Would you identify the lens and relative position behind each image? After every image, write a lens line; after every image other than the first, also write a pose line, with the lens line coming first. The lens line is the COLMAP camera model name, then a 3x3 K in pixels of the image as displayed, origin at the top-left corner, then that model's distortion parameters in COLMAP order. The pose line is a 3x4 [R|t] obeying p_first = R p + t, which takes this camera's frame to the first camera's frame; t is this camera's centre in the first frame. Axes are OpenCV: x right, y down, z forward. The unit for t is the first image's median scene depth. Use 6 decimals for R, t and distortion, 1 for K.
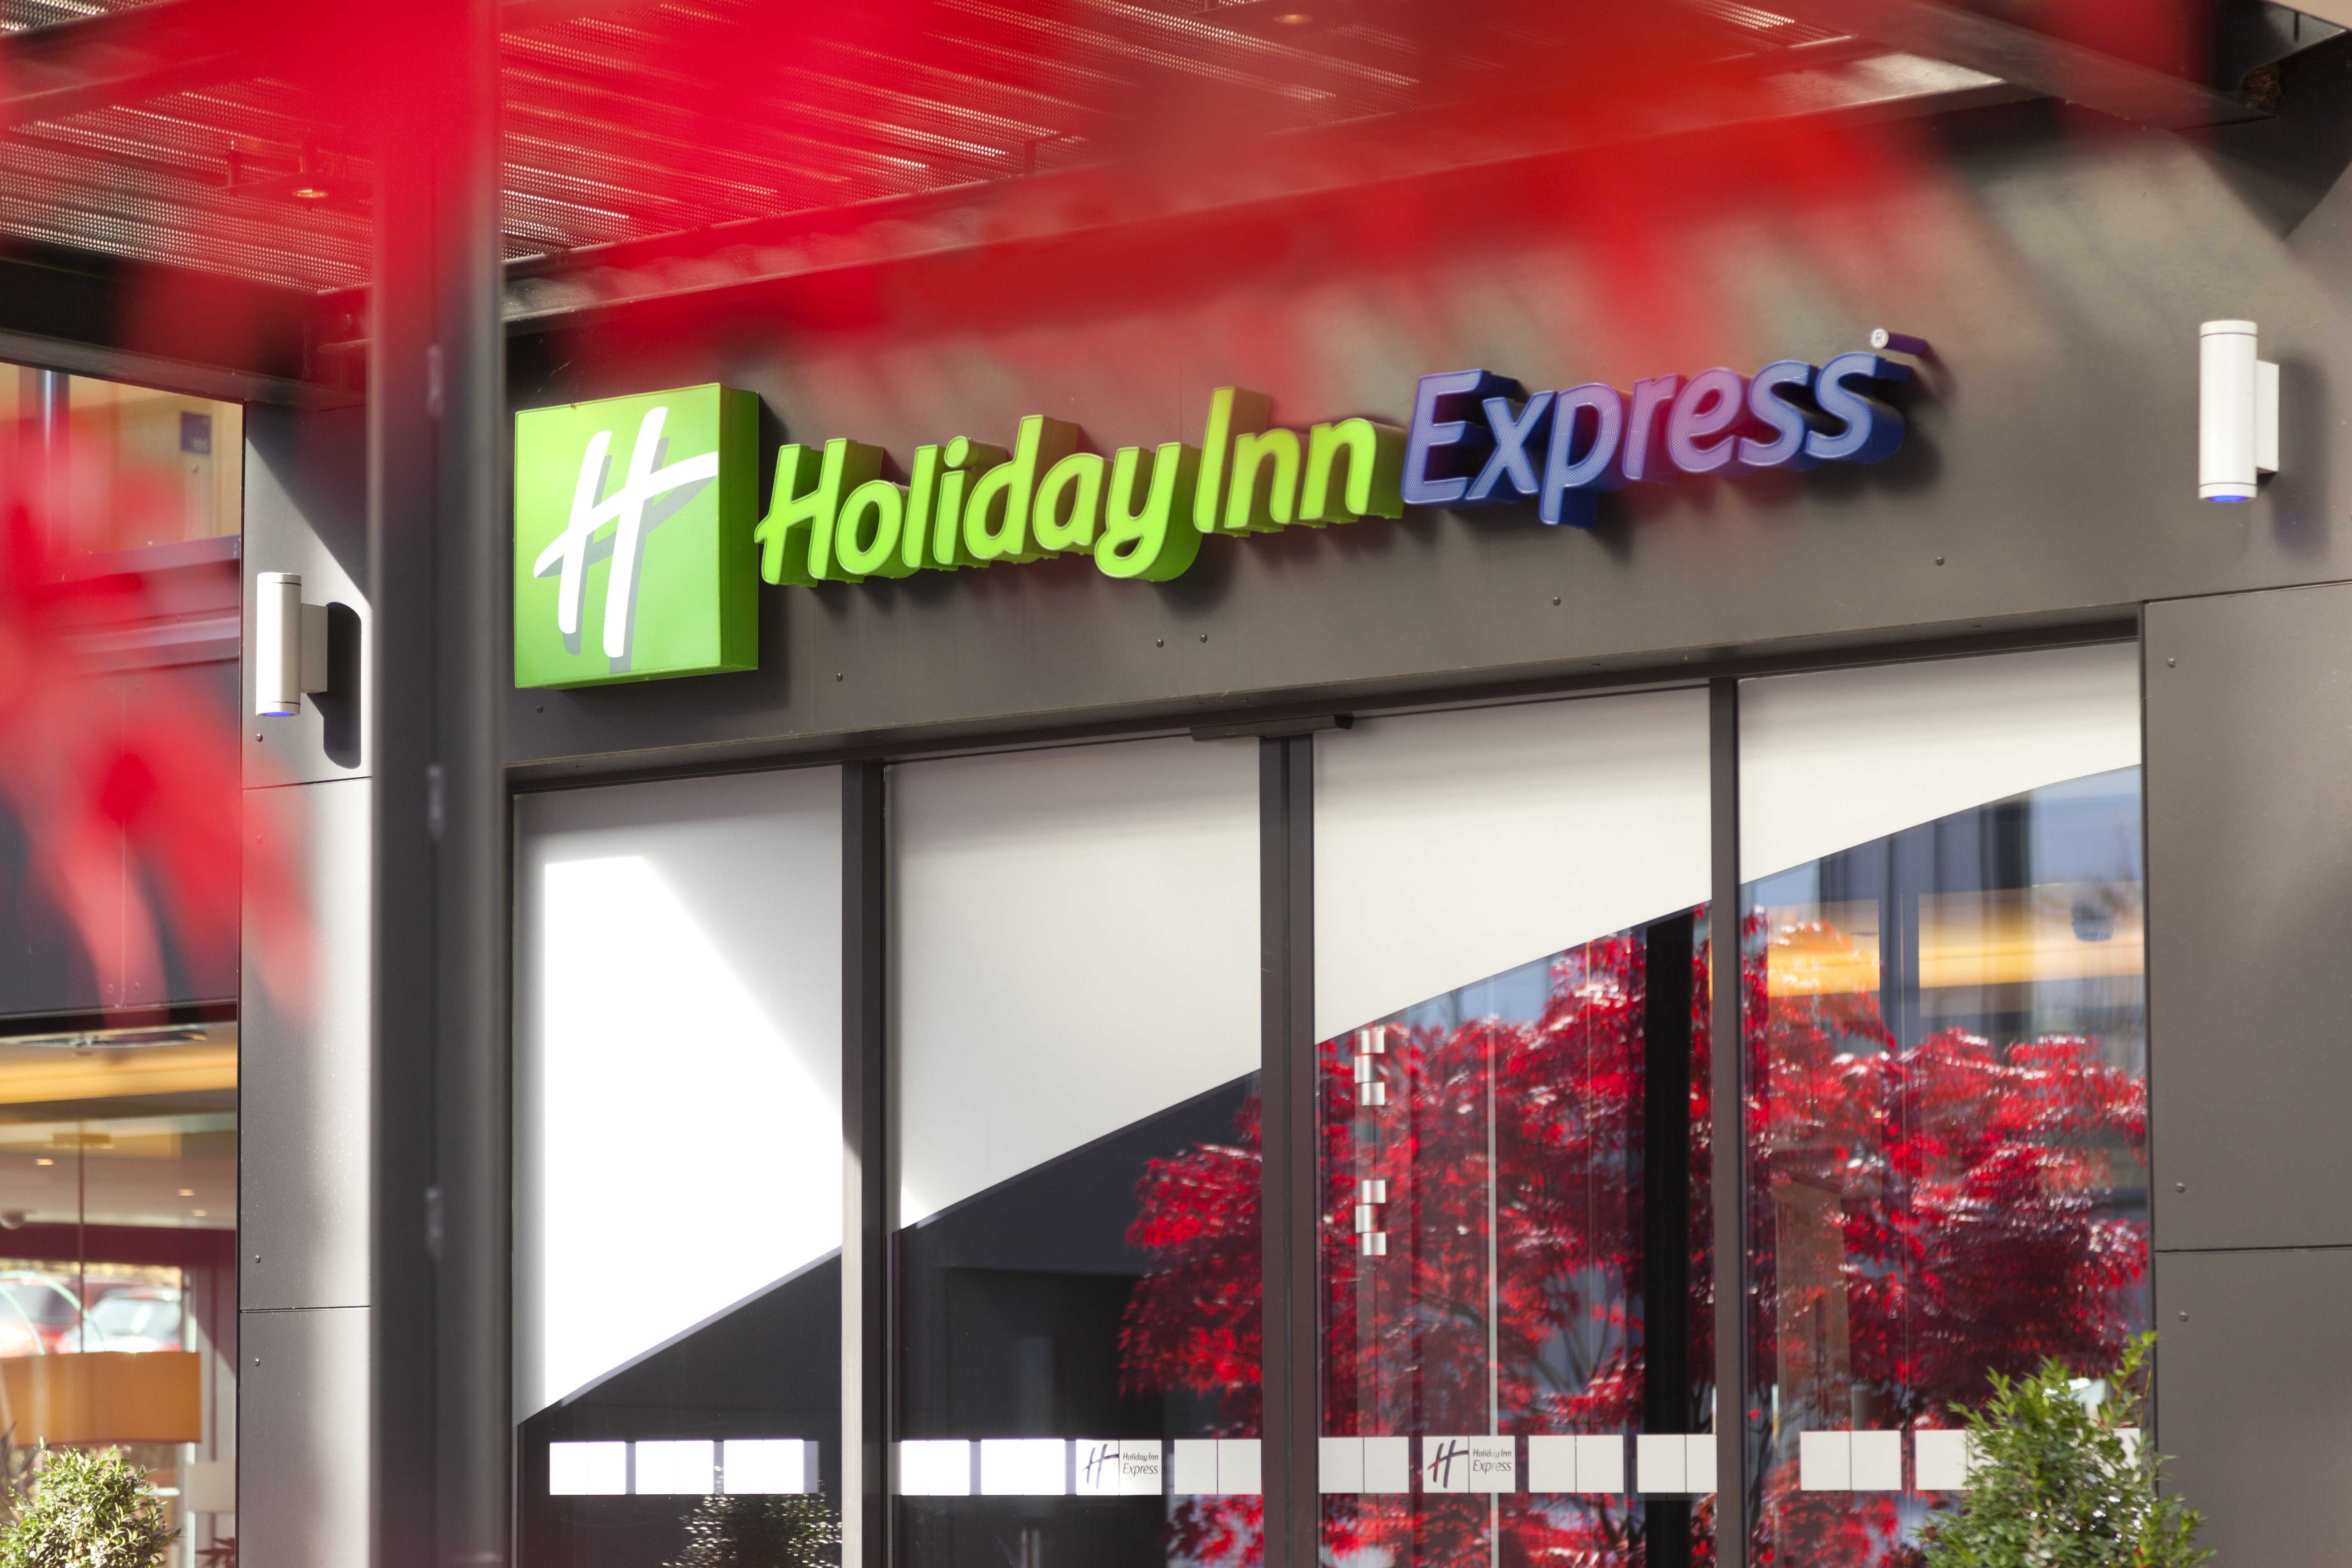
lens RADIAL K [[6631.2, 0, 1176.0], [0, 6631.2, 784.0], [0, 0, 1]] dist [0.023409, -0.294932]
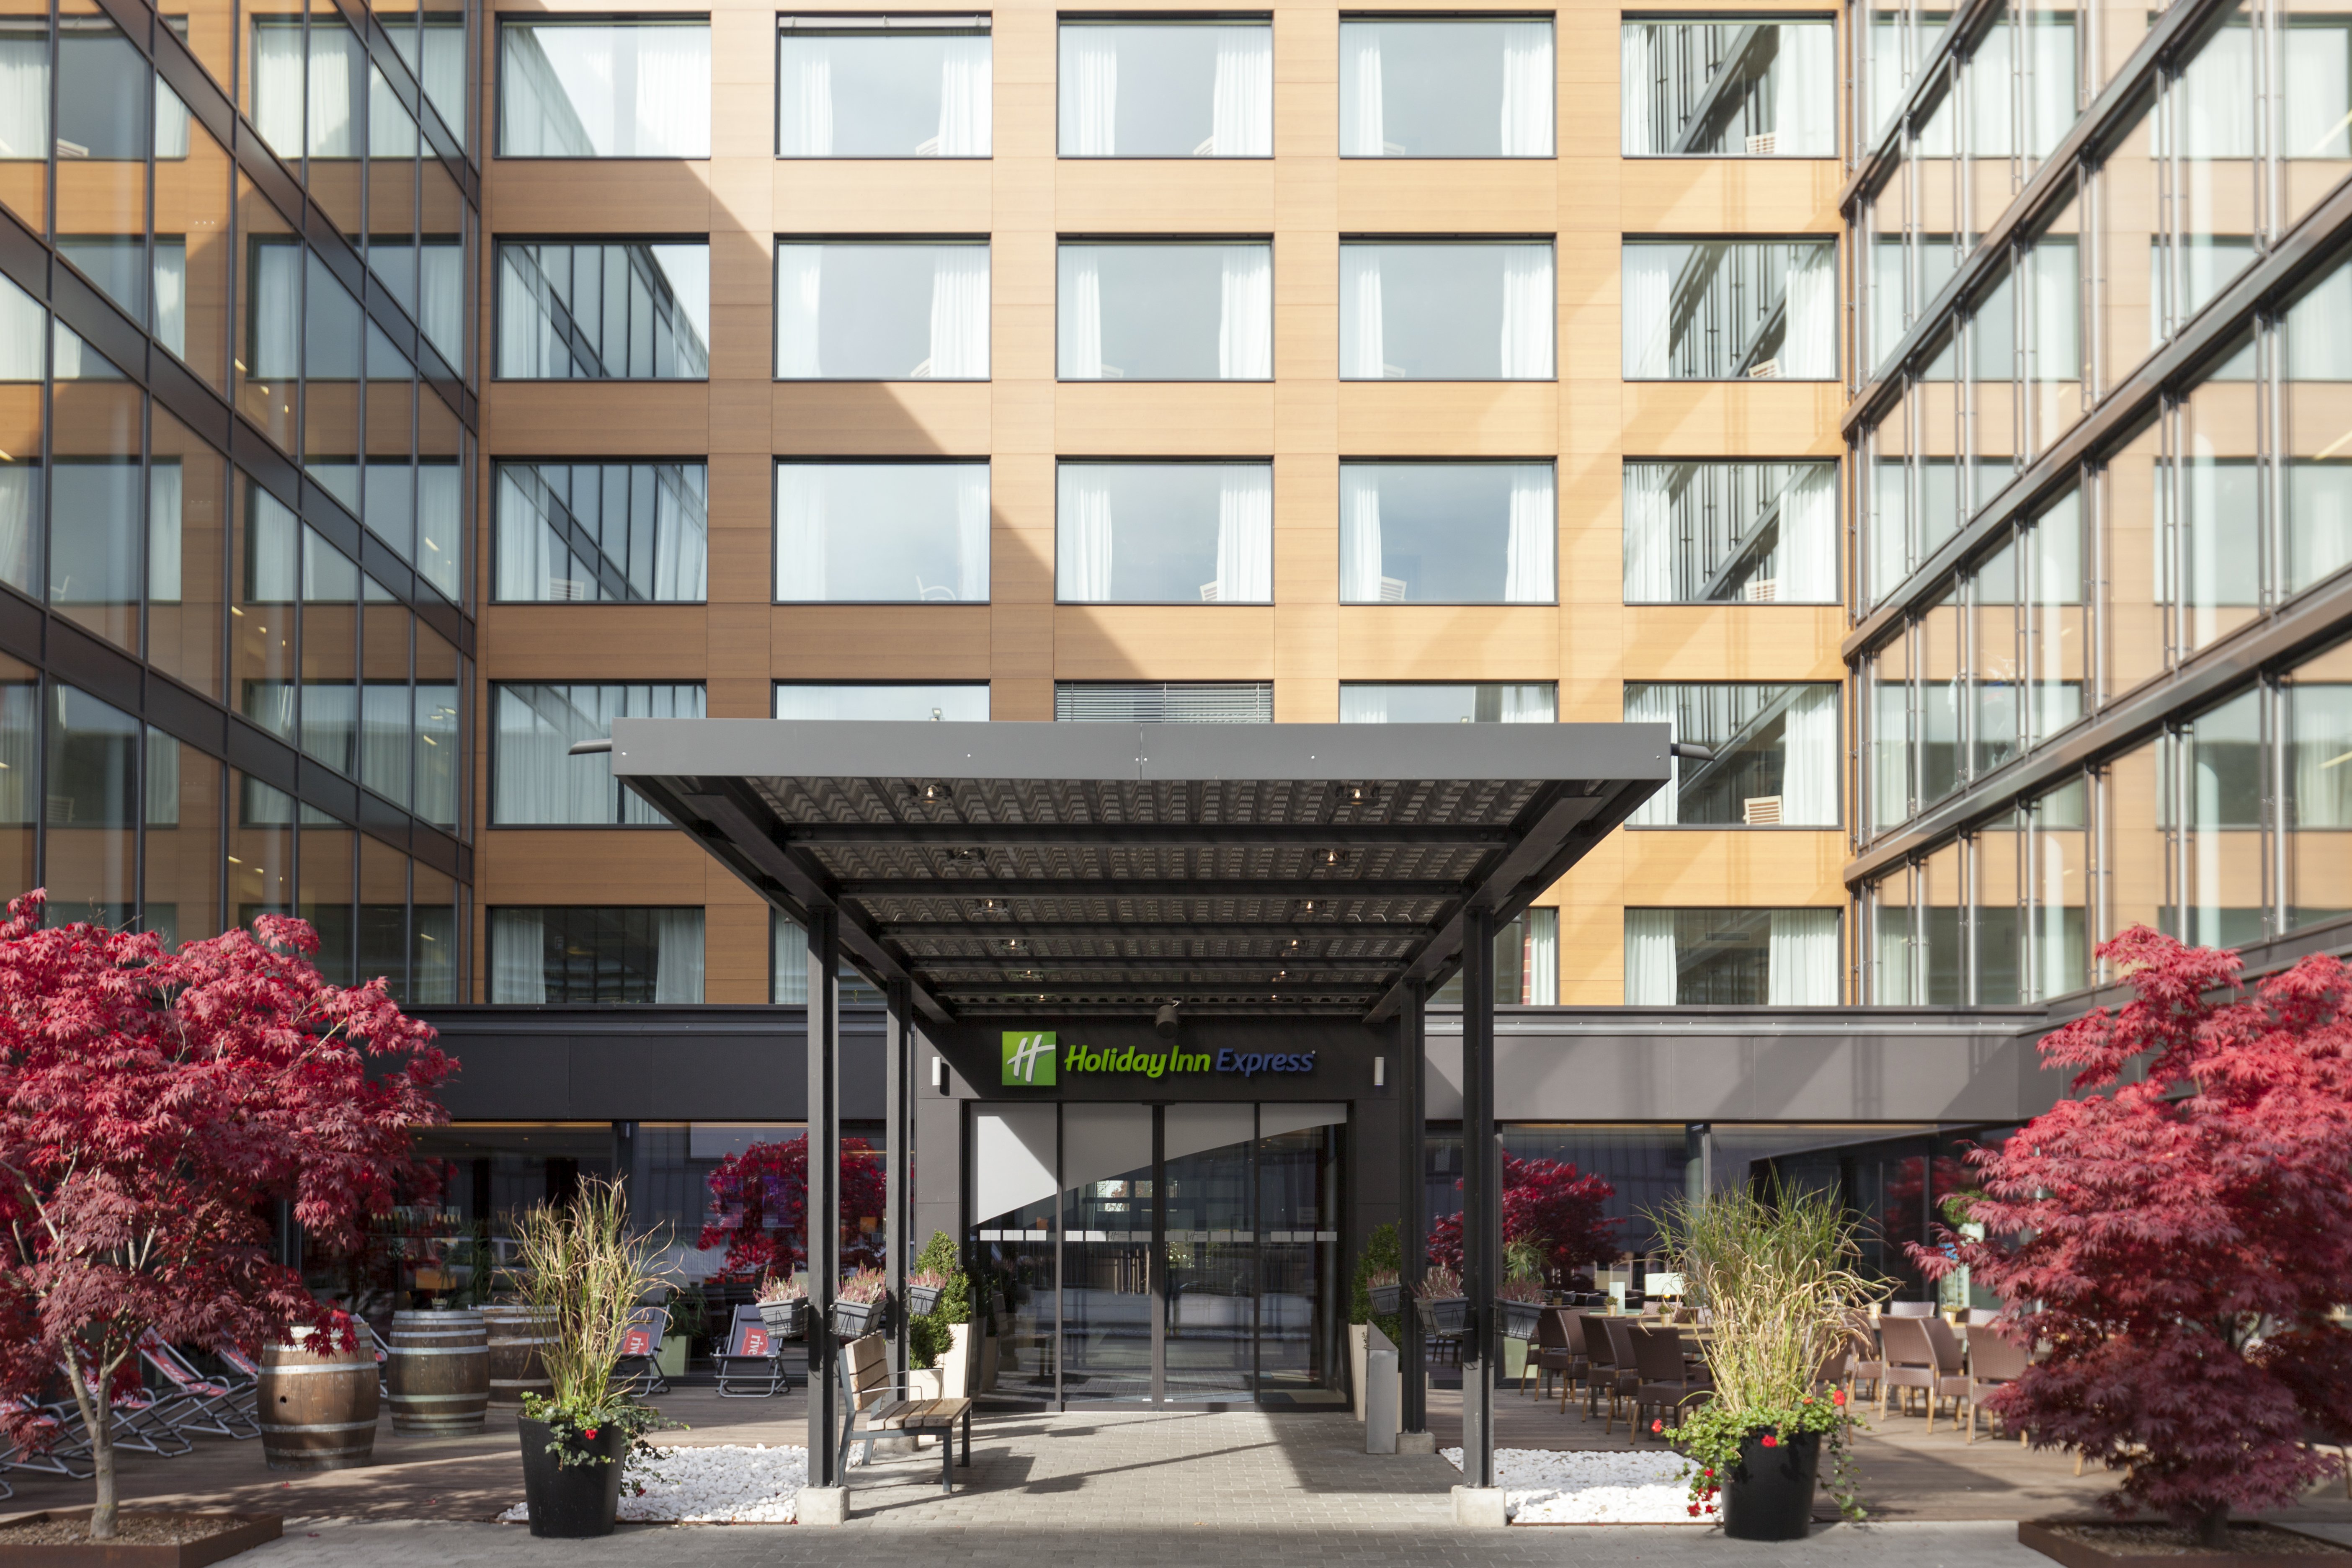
lens RADIAL K [[5983.8, 0, 1176.0], [0, 5983.8, 784.0], [0, 0, 1]] dist [-0.064181, 0.287169]
pose [[0.772269, 0.055965, 0.632826, -3.154463], [-0.070496, 0.997510, -0.002186, -0.264497], [-0.631372, -0.042924, 0.774291, -2.866502]]
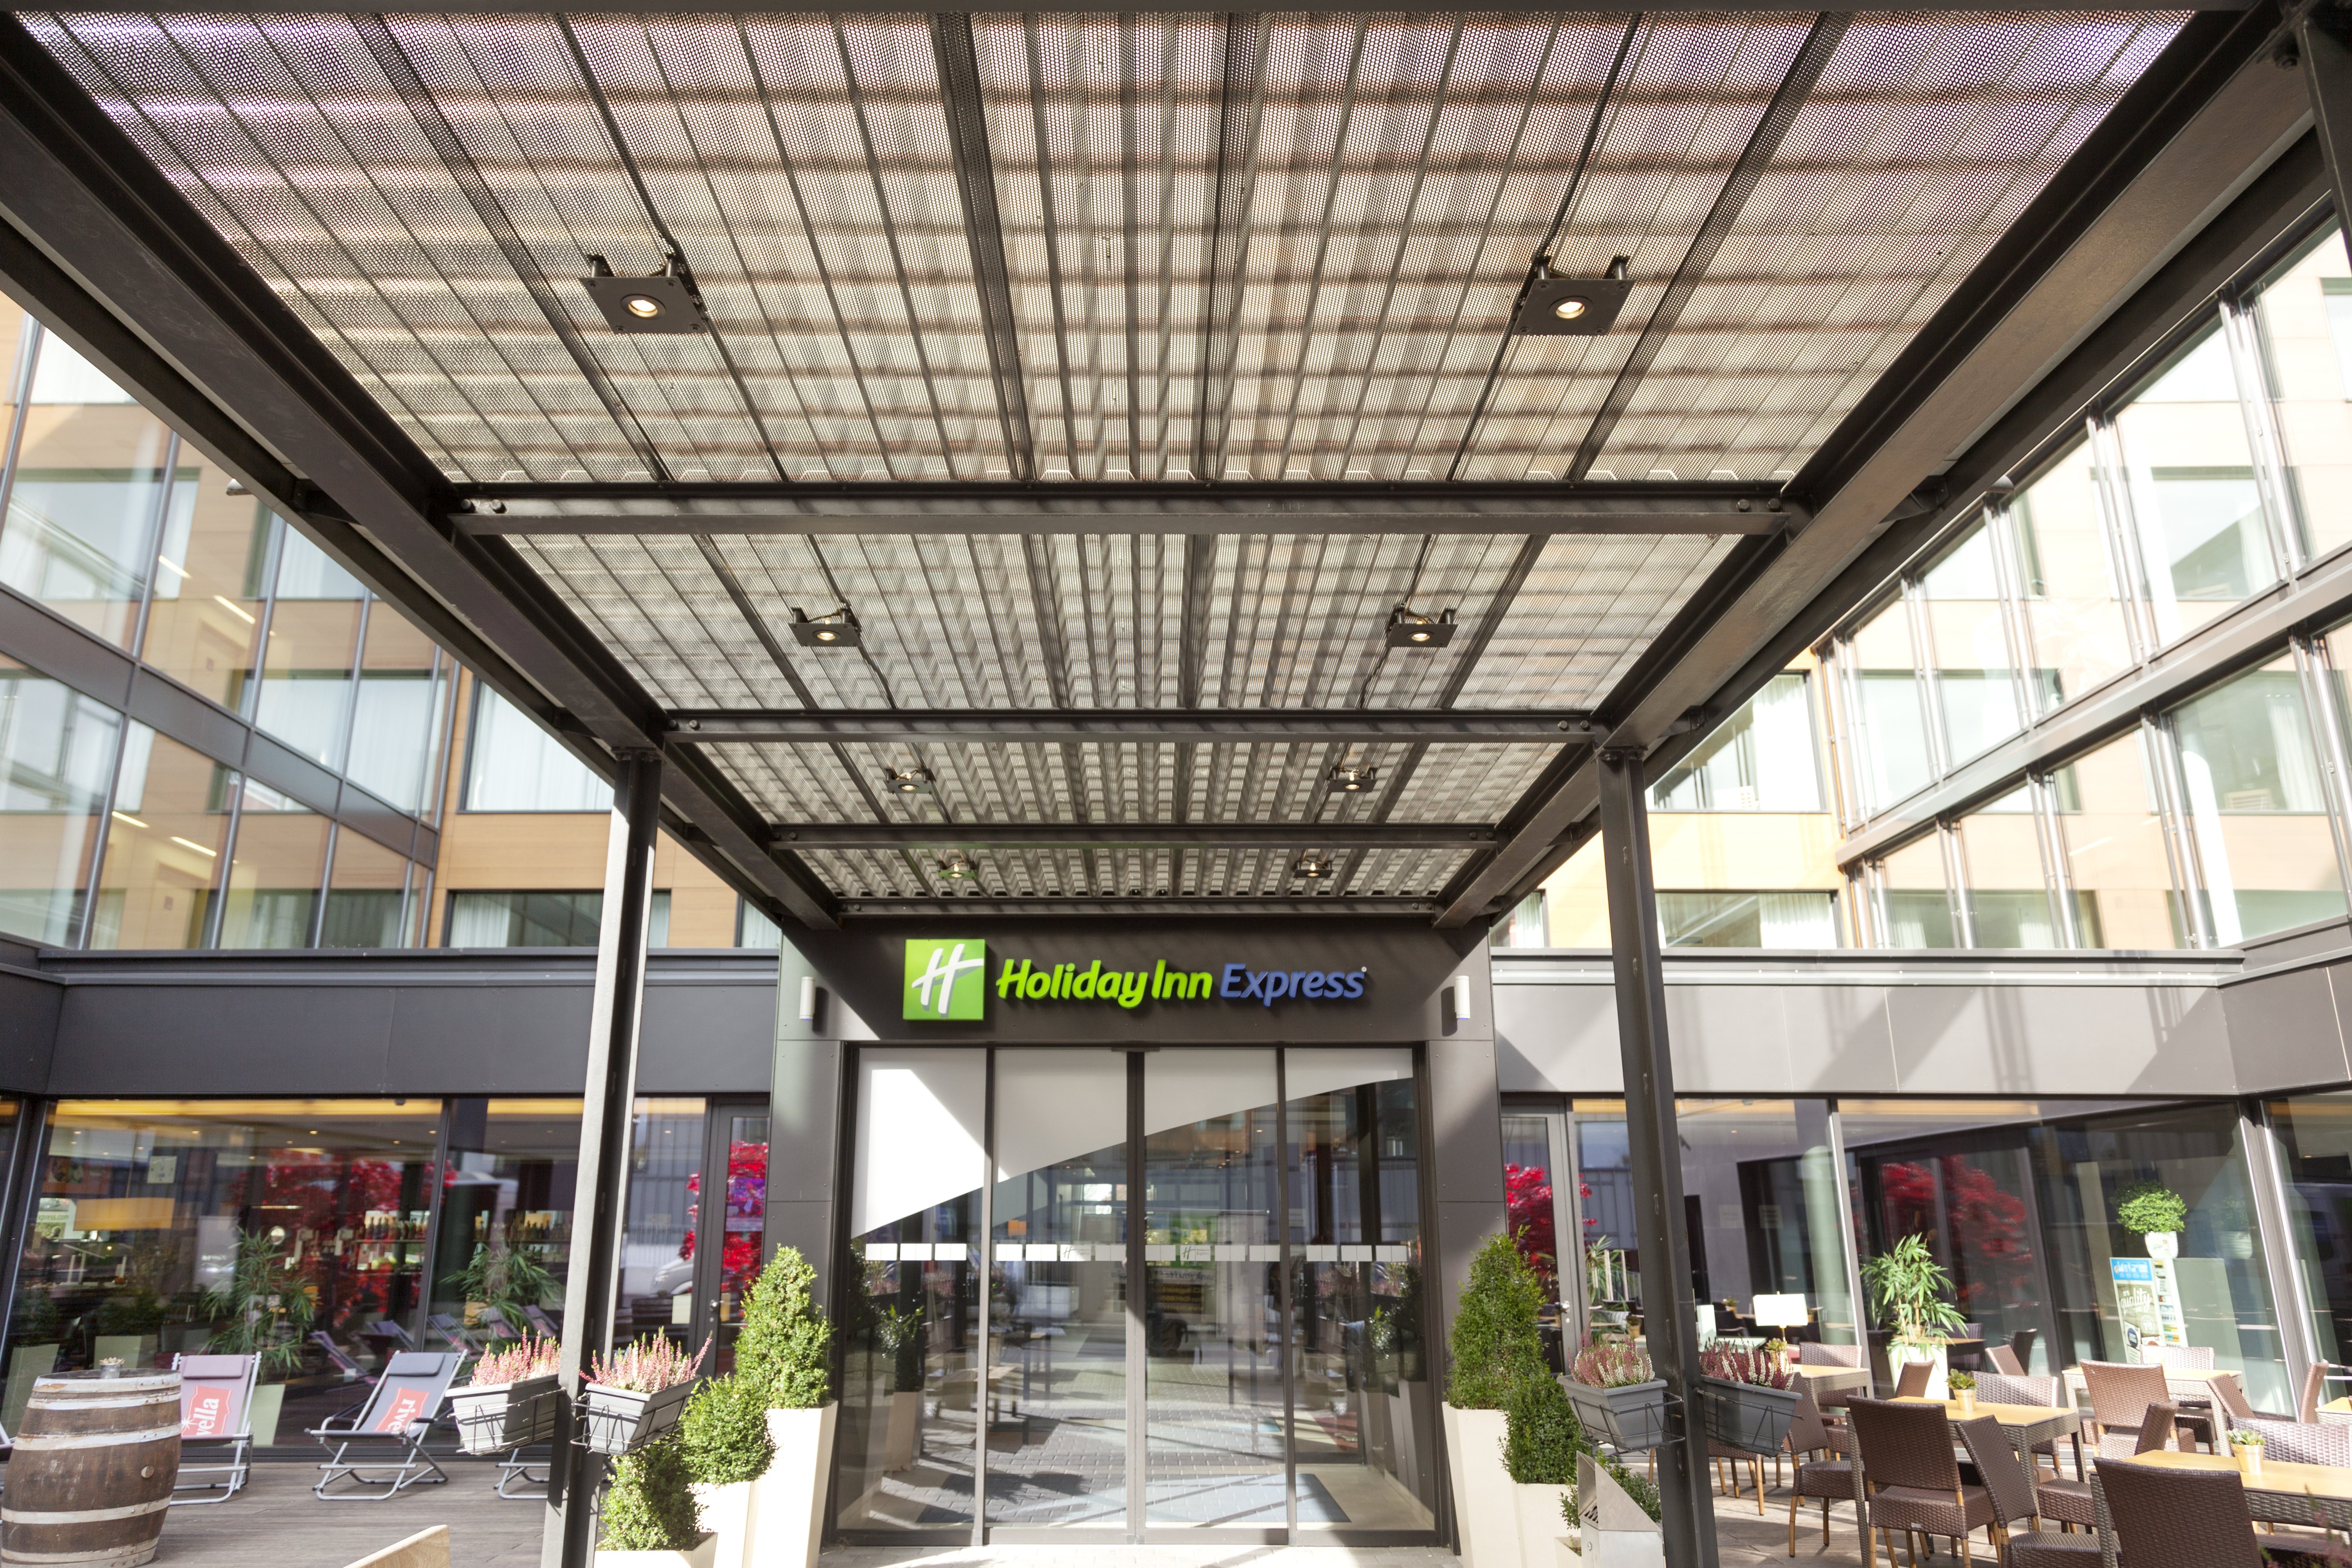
lens RADIAL K [[1581.9, 0, 1129.5], [0, 1581.9, 770.9], [0, 0, 1]] dist [0.025284, -0.007141]
pose [[0.778758, 0.178509, 0.601391, -0.563812], [-0.068952, 0.977208, -0.200774, 0.018078], [-0.623524, 0.114887, 0.773317, 0.284904]]
